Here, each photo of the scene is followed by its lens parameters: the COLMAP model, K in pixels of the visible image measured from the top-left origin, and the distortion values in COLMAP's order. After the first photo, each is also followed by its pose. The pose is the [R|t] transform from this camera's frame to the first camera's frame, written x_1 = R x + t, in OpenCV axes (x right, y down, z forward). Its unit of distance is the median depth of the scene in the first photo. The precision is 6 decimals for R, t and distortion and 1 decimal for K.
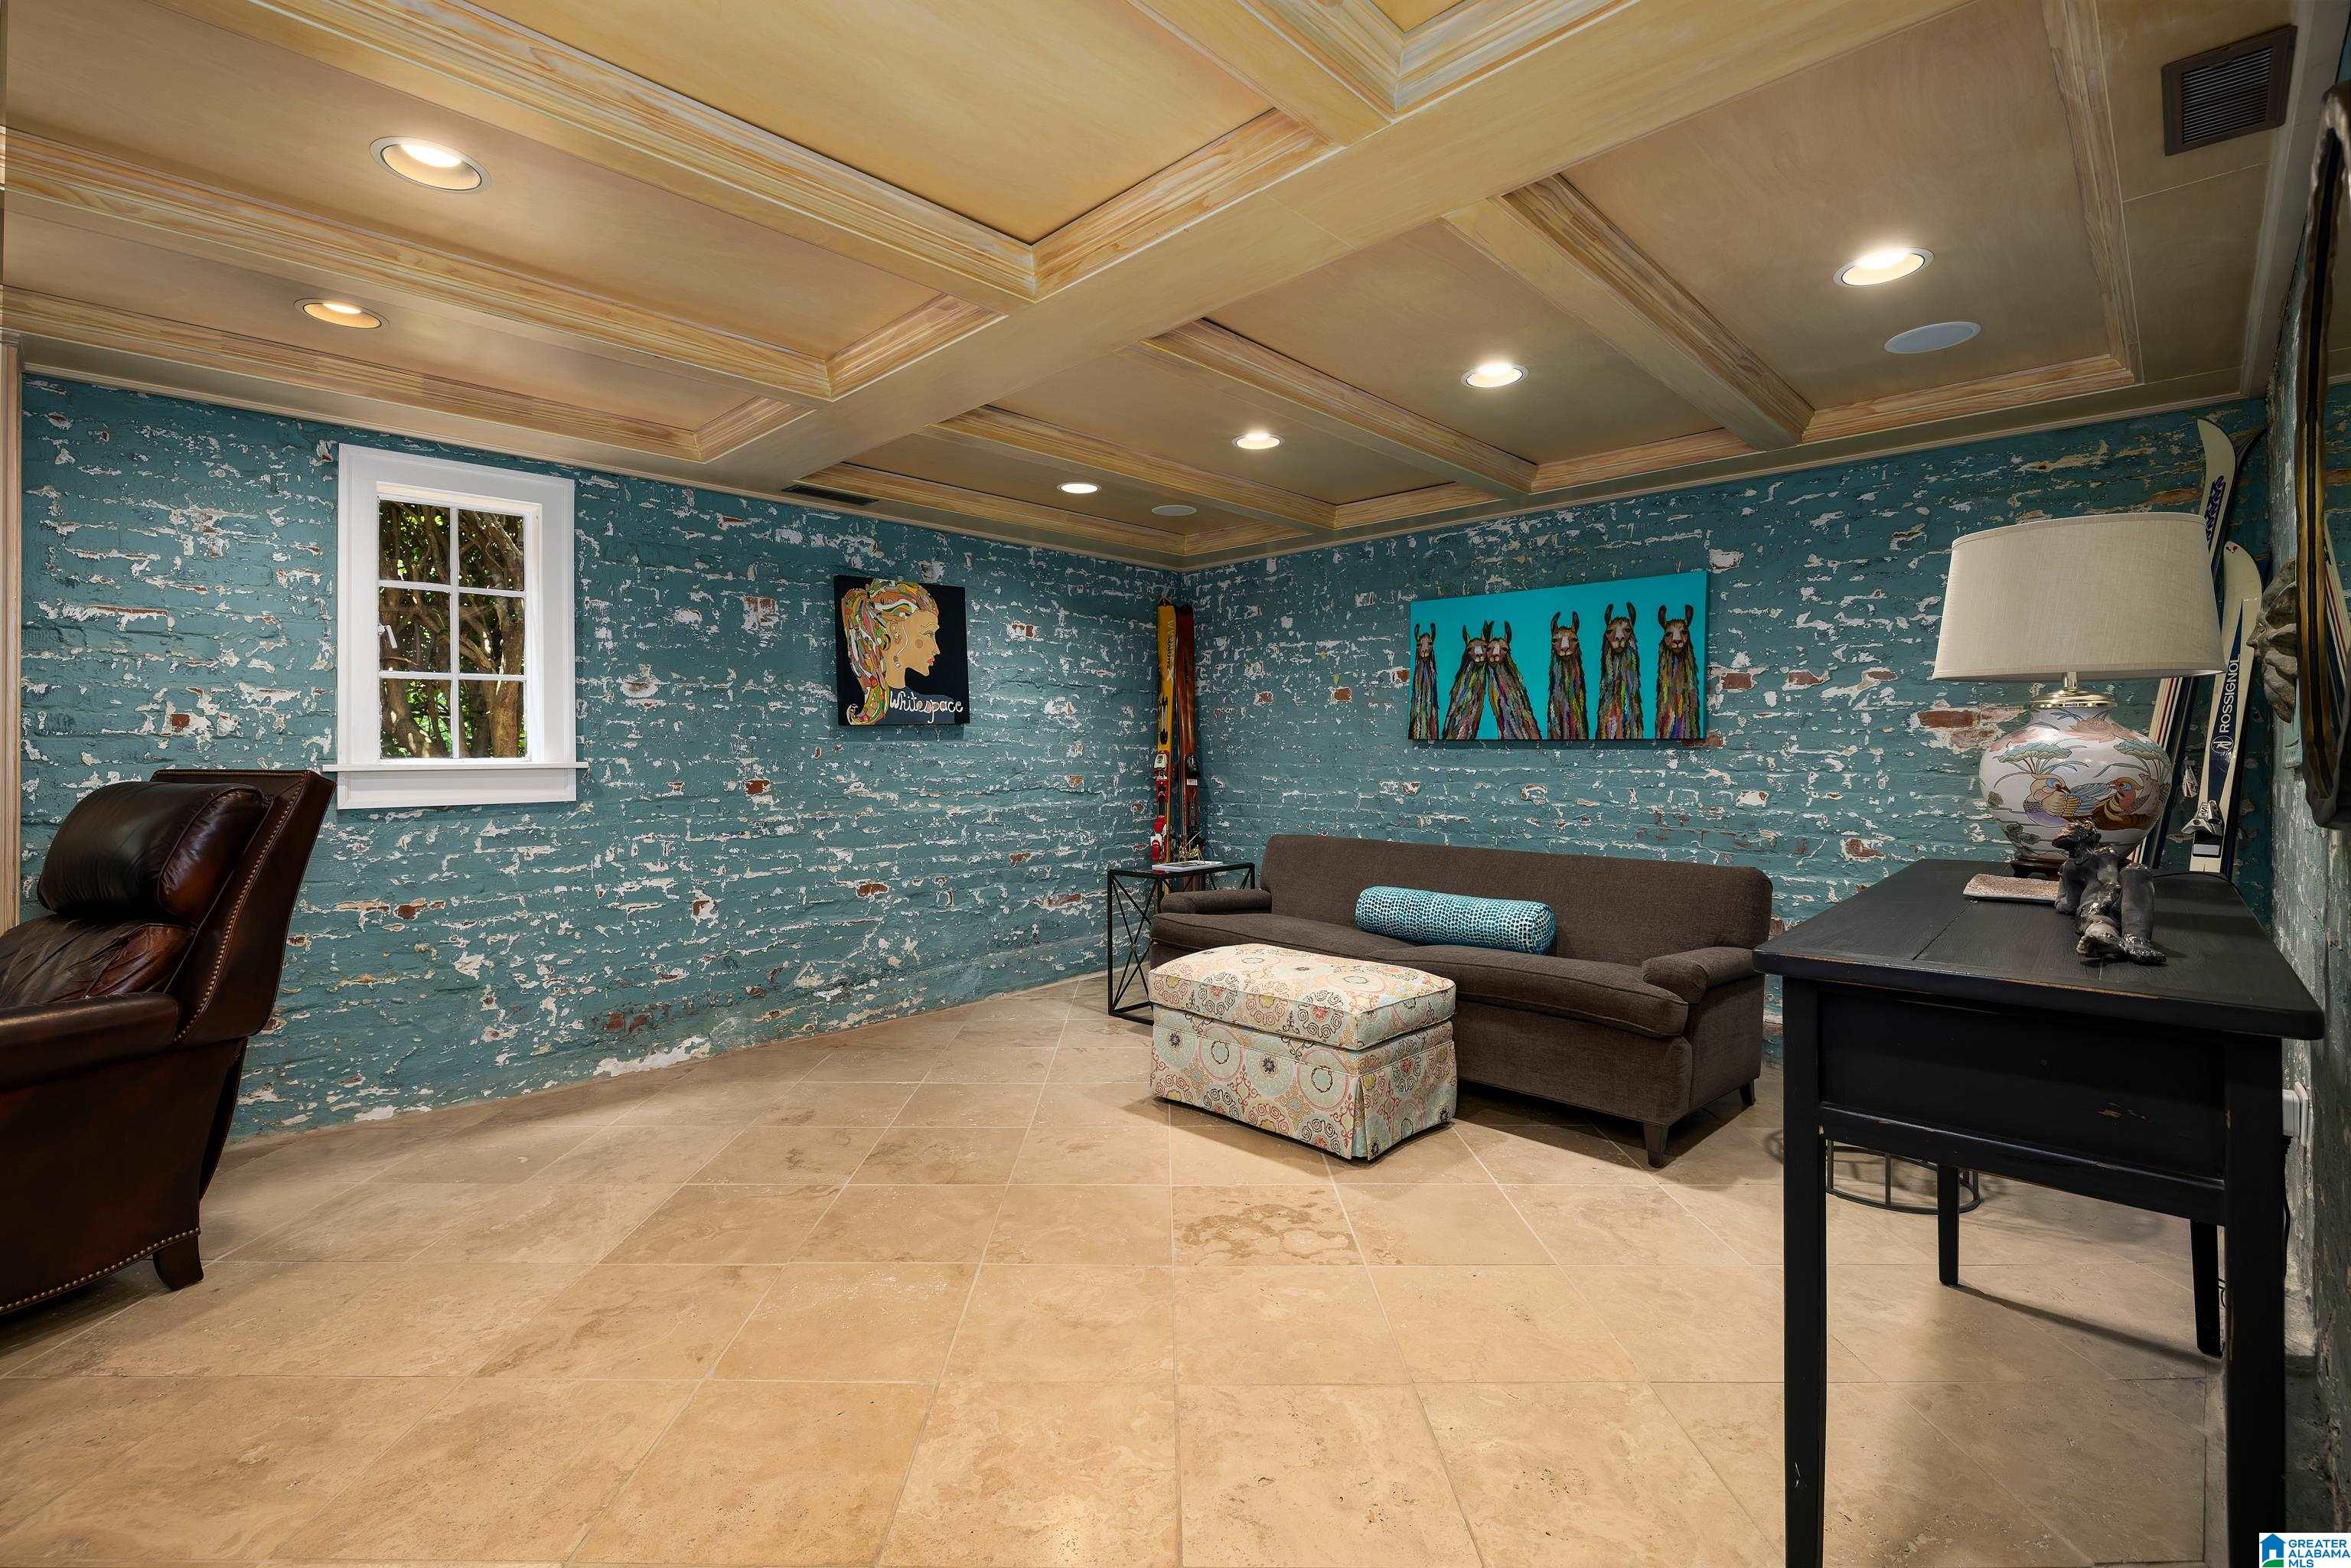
lens RADIAL K [[1045.6, 0, 1180.1], [0, 1045.6, 748.2], [0, 0, 1]] dist [-0.008978, 0.000765]
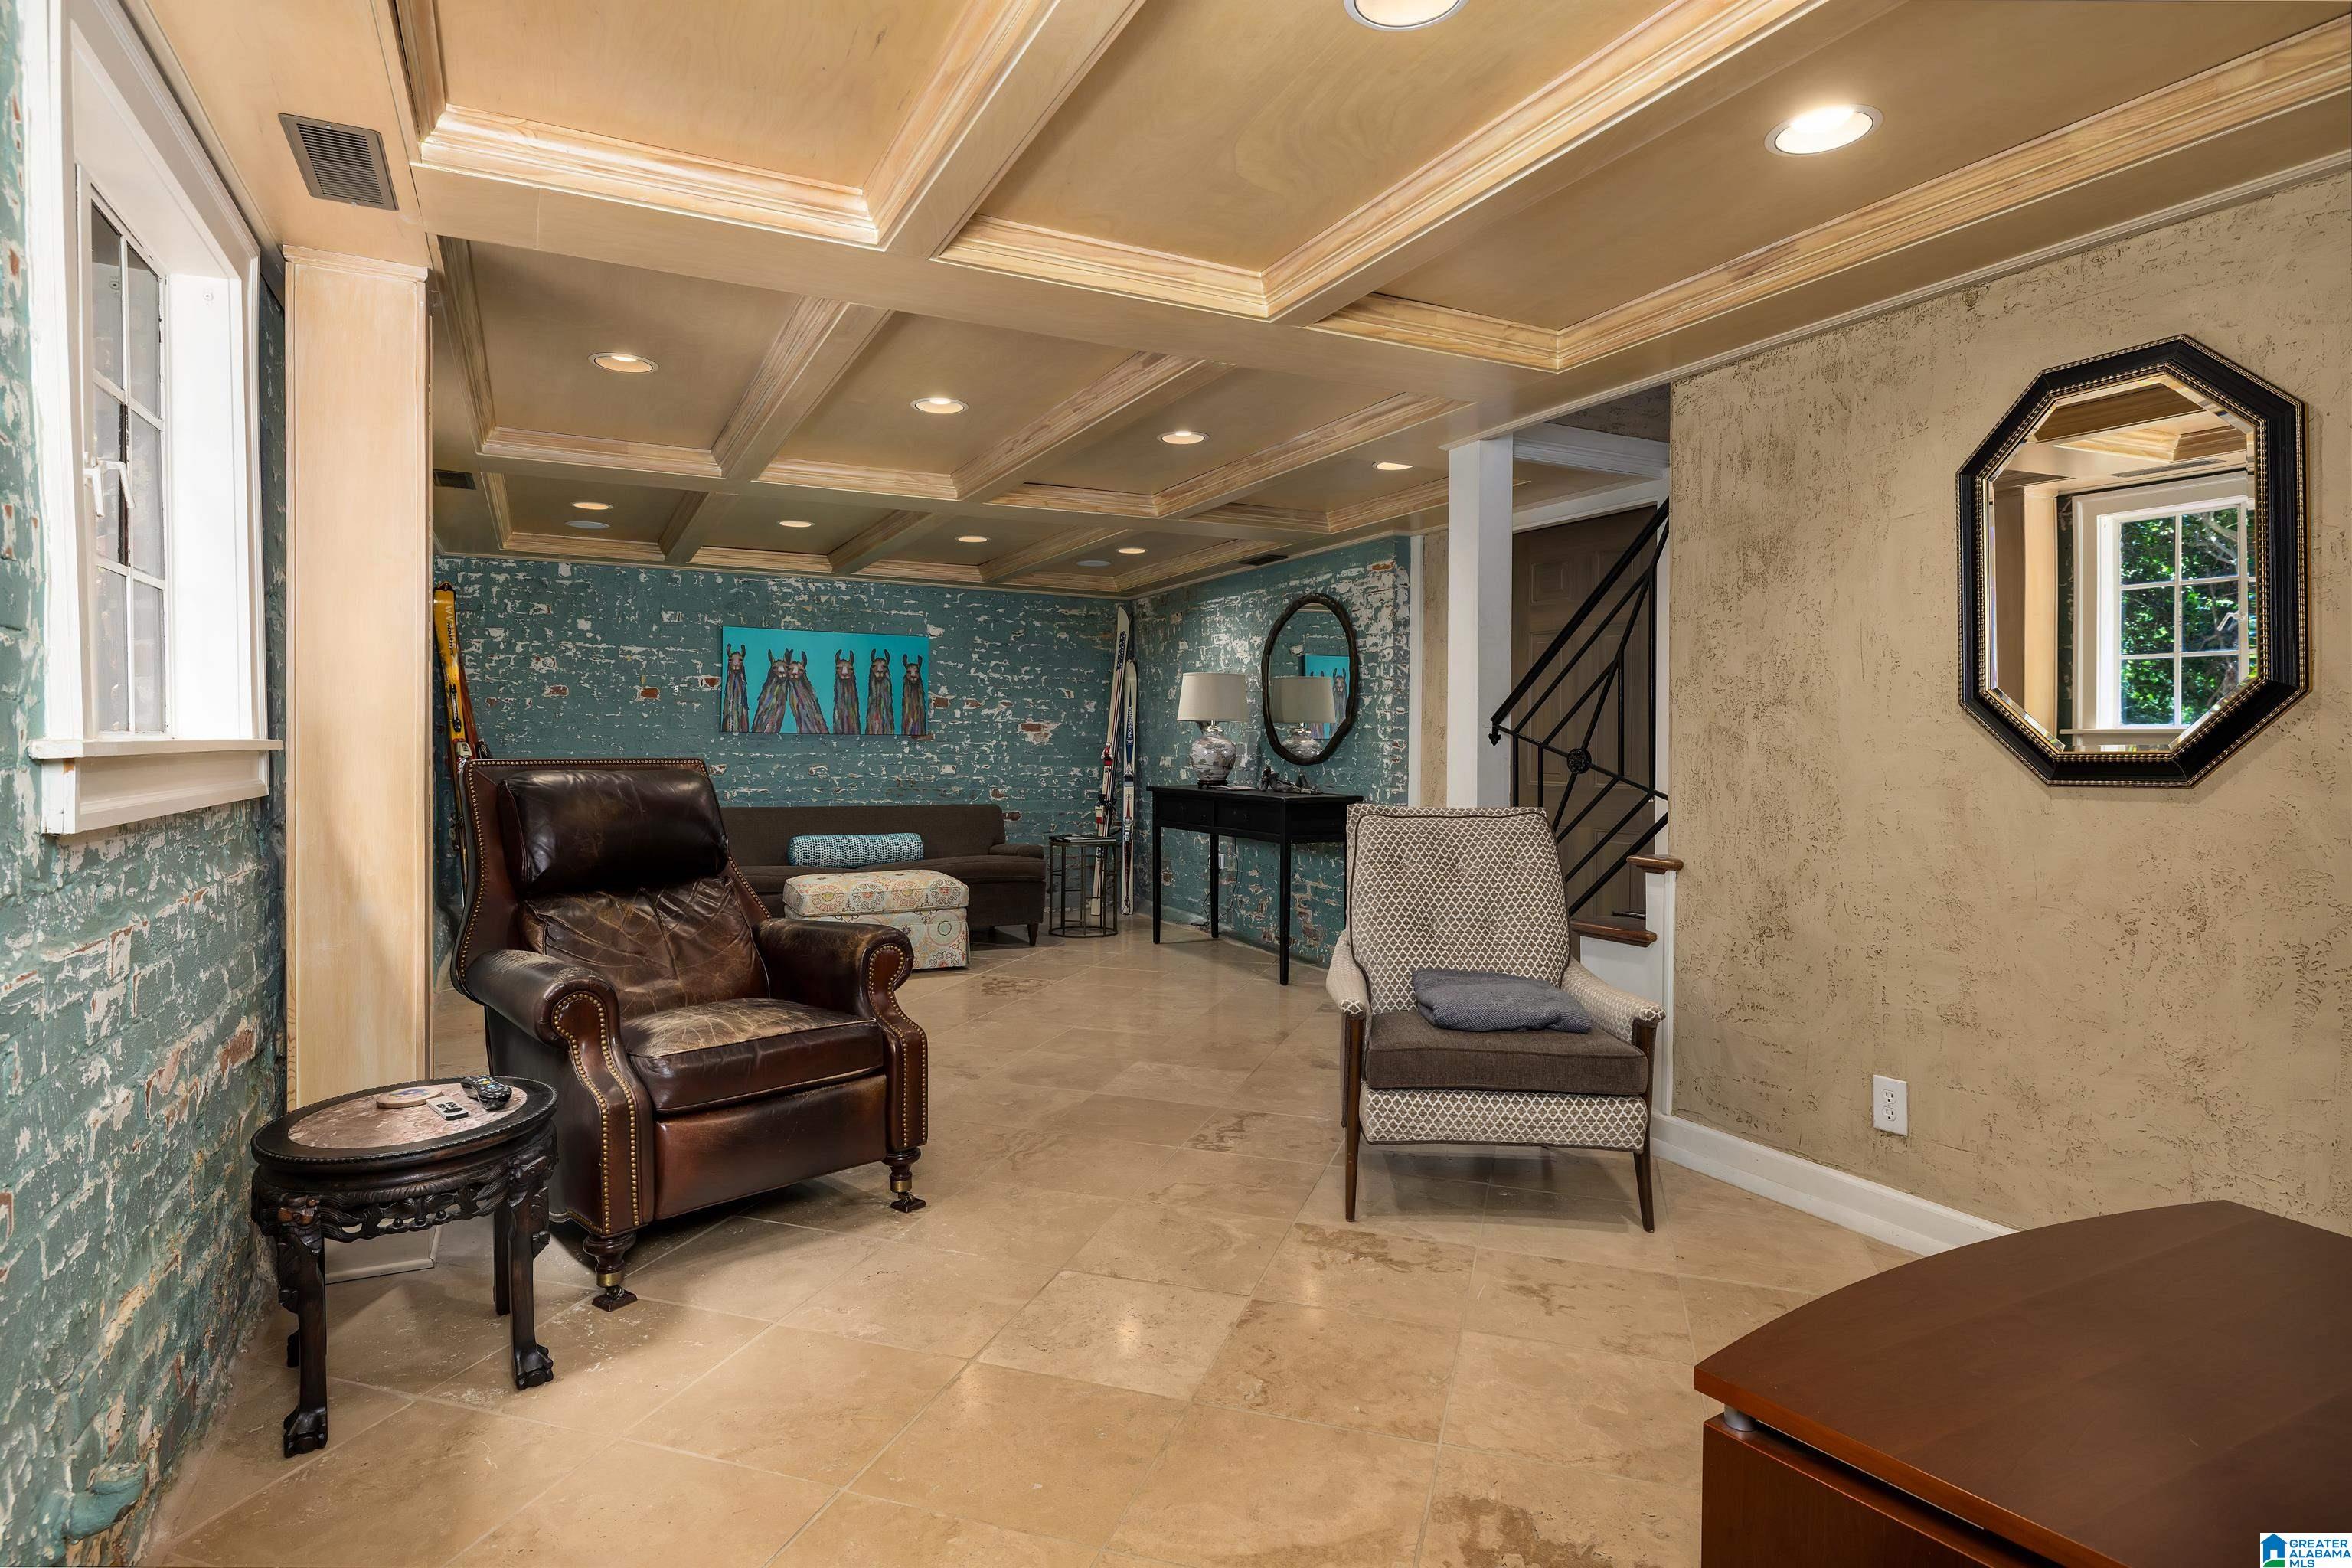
lens RADIAL K [[1243.3, 0, 1162.4], [0, 1243.3, 761.2], [0, 0, 1]] dist [0.000062, 0.000099]
pose [[0.314783, -0.011834, 0.949090, -1.215173], [-0.010909, 0.999811, 0.016085, -0.003293], [-0.949101, -0.015416, 0.314594, -0.007101]]
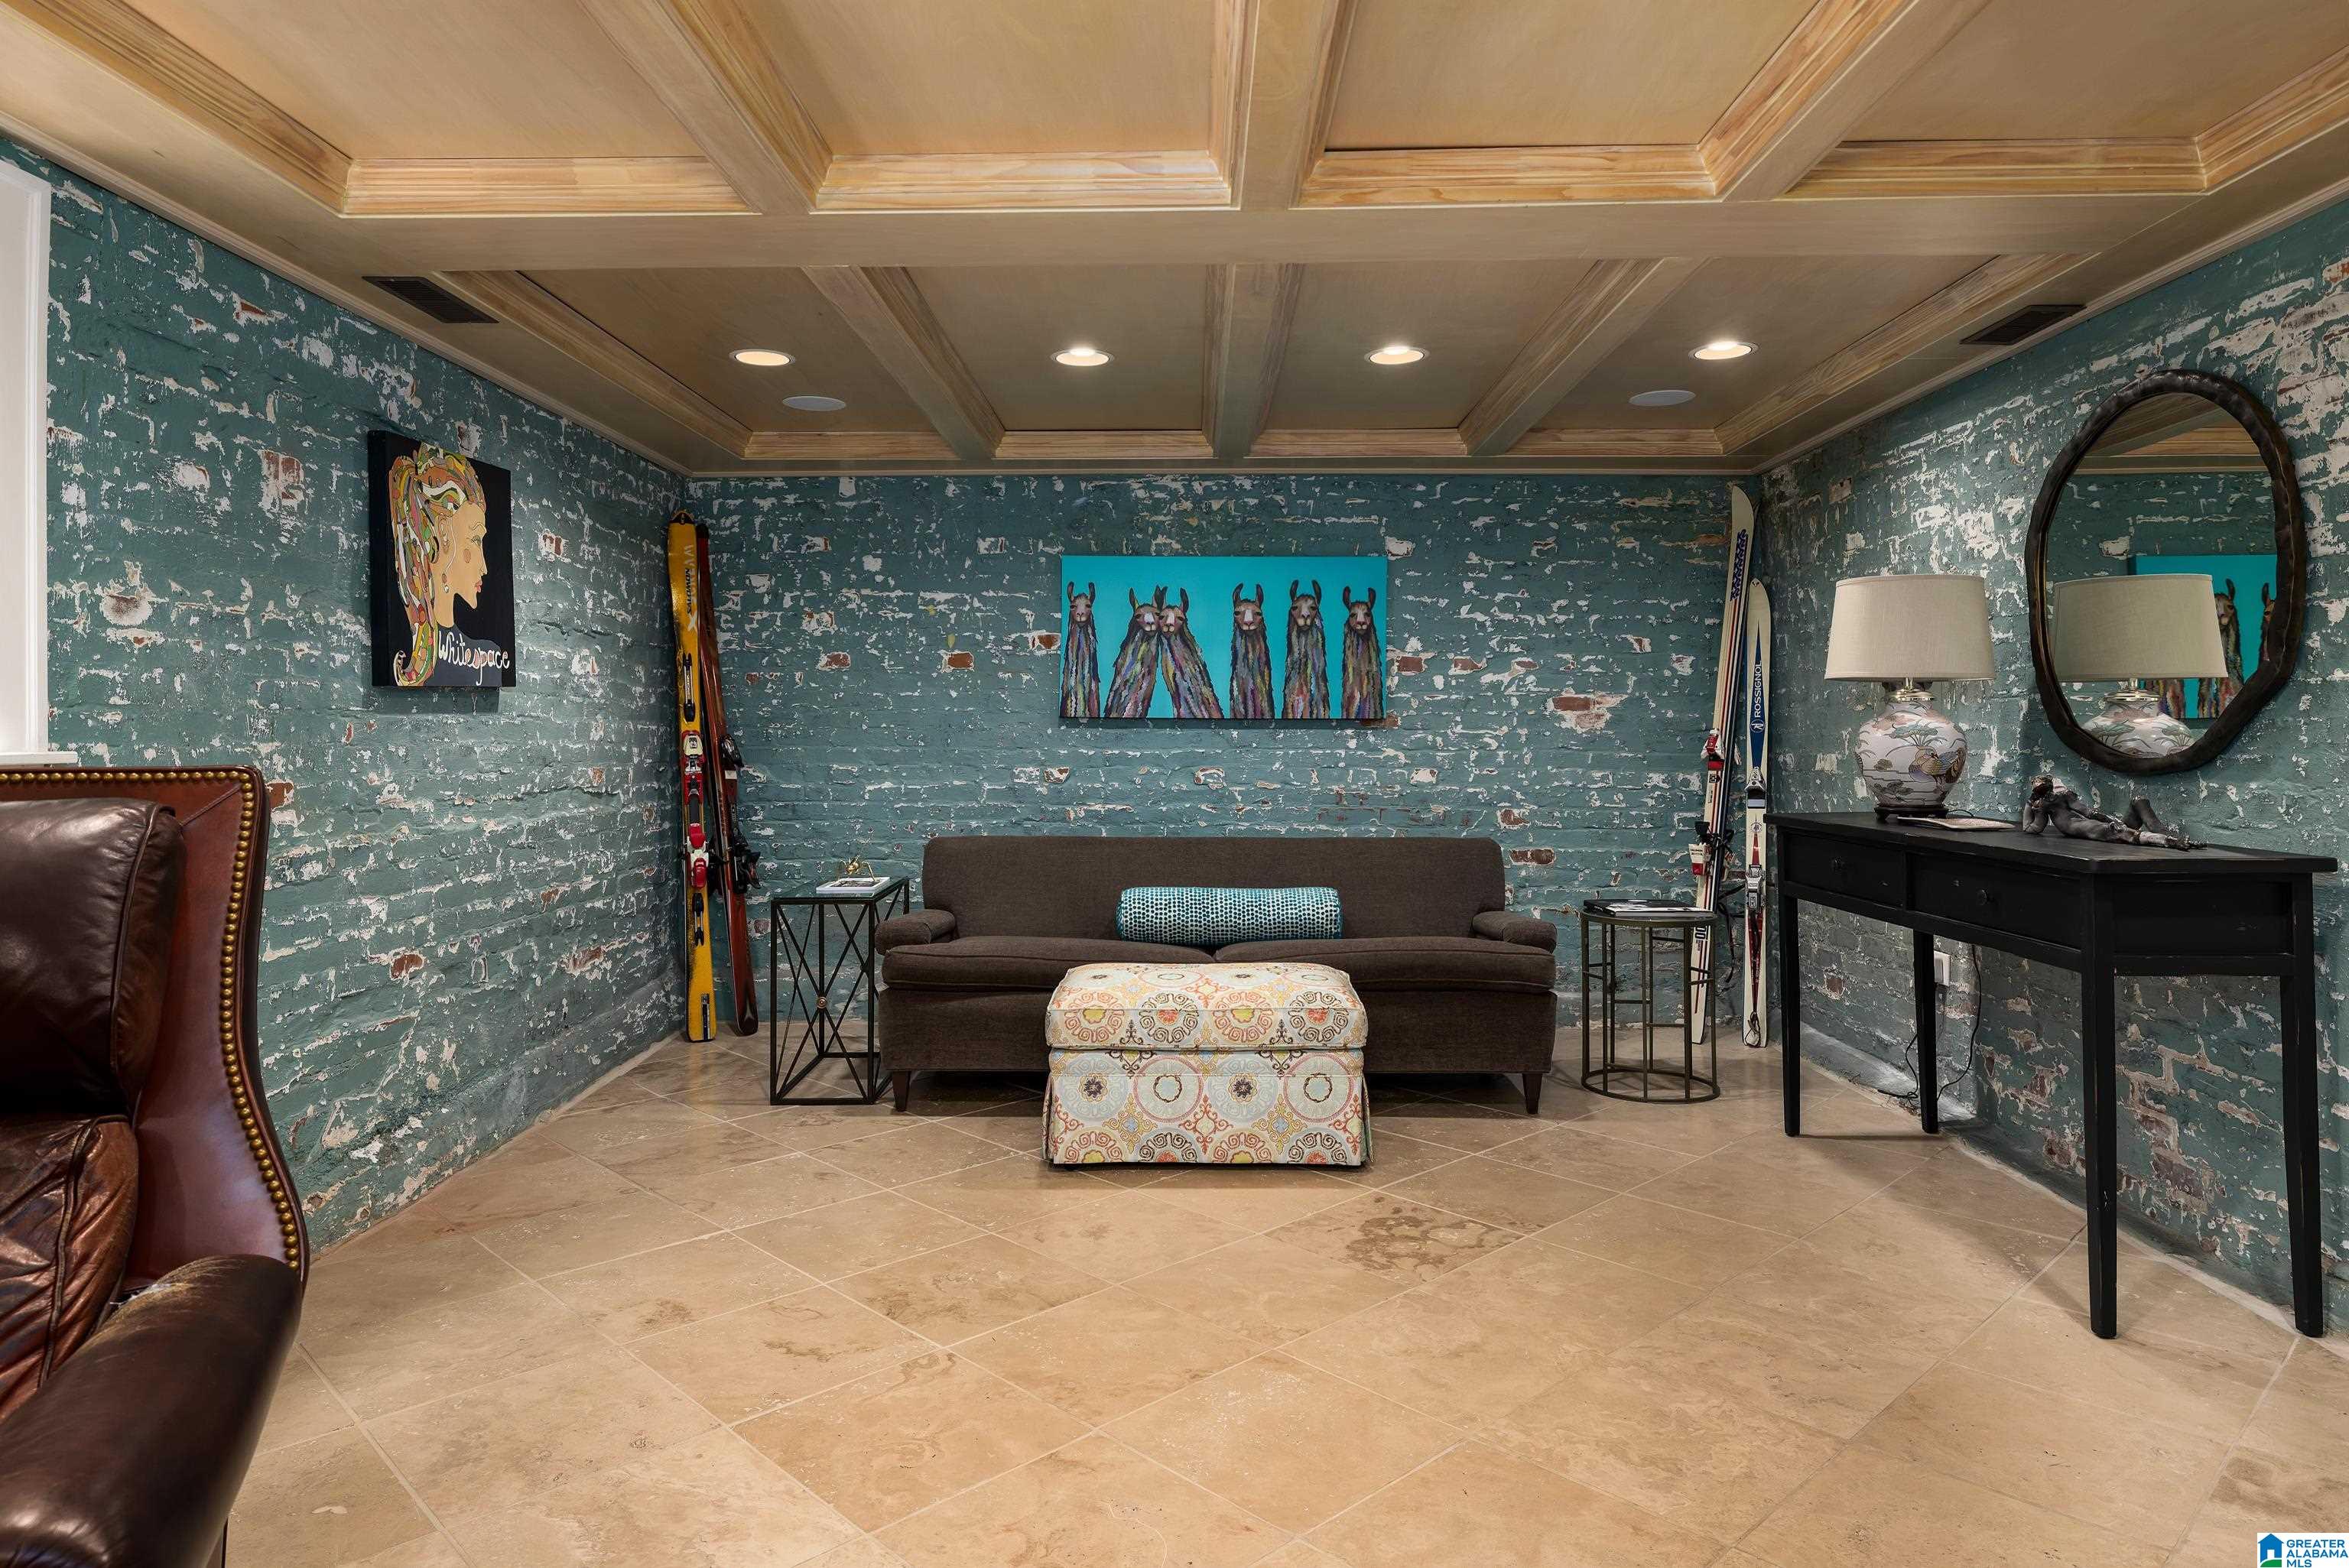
lens RADIAL K [[1402.2, 0, 1164.5], [0, 1402.2, 693.7], [0, 0, 1]] dist [-0.005127, 0.001086]
pose [[0.724429, 0.018842, 0.689092, -0.567156], [-0.001549, 0.999668, -0.025706, 0.001756], [-0.689348, 0.017555, 0.724218, 0.135492]]
